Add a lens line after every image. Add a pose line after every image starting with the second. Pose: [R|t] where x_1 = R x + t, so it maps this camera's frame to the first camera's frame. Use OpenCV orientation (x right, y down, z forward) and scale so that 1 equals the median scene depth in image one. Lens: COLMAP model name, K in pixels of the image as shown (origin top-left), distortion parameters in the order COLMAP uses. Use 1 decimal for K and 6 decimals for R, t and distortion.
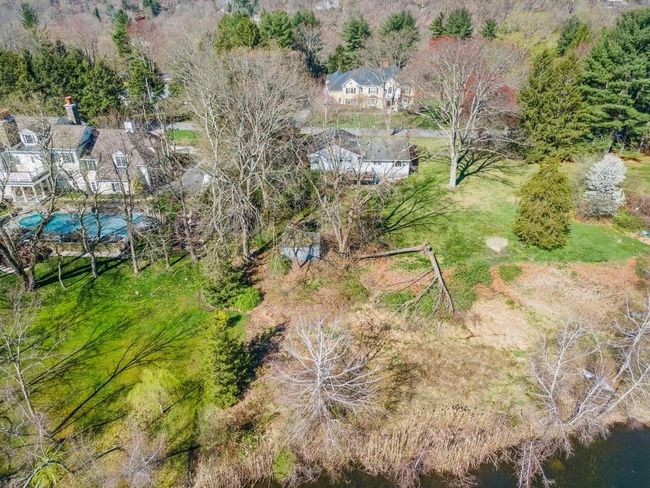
lens RADIAL K [[461.1, 0, 325.2], [0, 461.1, 245.0], [0, 0, 1]] dist [0.012083, 0.001566]
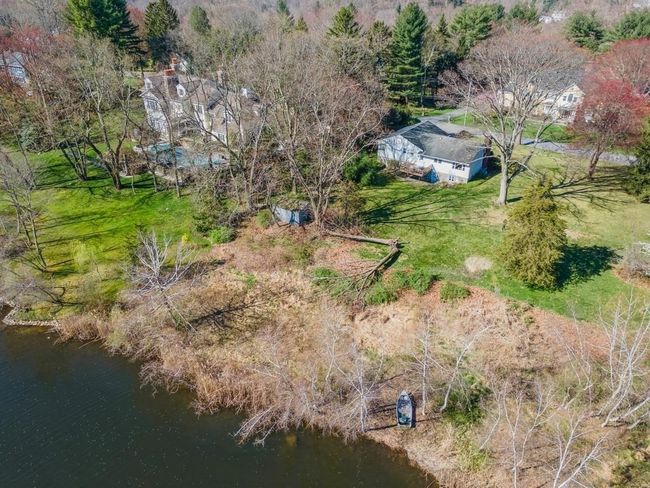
lens RADIAL K [[461.1, 0, 325.5], [0, 461.1, 242.9], [0, 0, 1]] dist [0.012083, 0.001566]
pose [[0.819499, 0.281560, -0.499145, 0.529186], [-0.277441, 0.957033, 0.084345, -0.034524], [0.501446, 0.069363, 0.862404, 0.062567]]
